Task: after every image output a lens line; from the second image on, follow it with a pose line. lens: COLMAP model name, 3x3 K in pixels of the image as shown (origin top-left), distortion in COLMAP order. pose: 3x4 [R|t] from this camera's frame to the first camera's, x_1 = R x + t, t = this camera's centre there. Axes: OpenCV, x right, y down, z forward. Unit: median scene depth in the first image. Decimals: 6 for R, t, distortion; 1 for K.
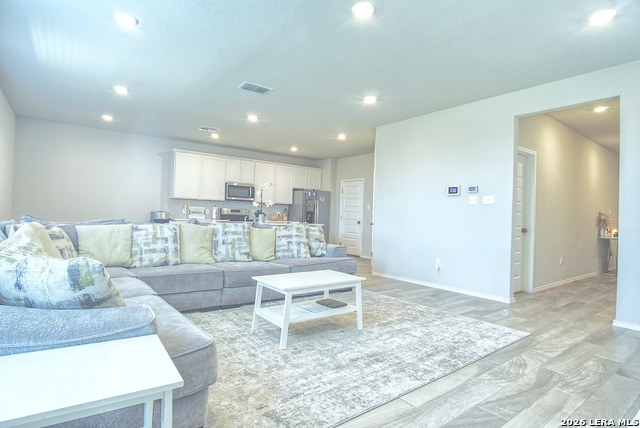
lens RADIAL K [[337.9, 0, 315.5], [0, 337.9, 213.2], [0, 0, 1]] dist [-0.029767, 0.000282]
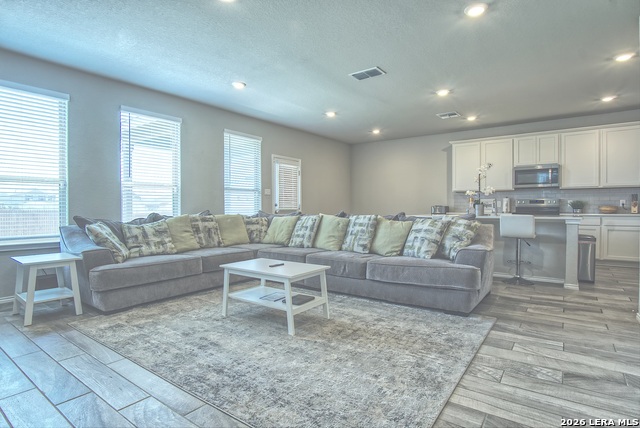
lens RADIAL K [[337.9, 0, 316.4], [0, 337.9, 212.9], [0, 0, 1]] dist [-0.029767, 0.000282]
pose [[0.291632, -0.017384, -0.956373, 0.679891], [0.022161, 0.999689, -0.011414, 0.031832], [0.956274, -0.017866, 0.291927, 0.567578]]
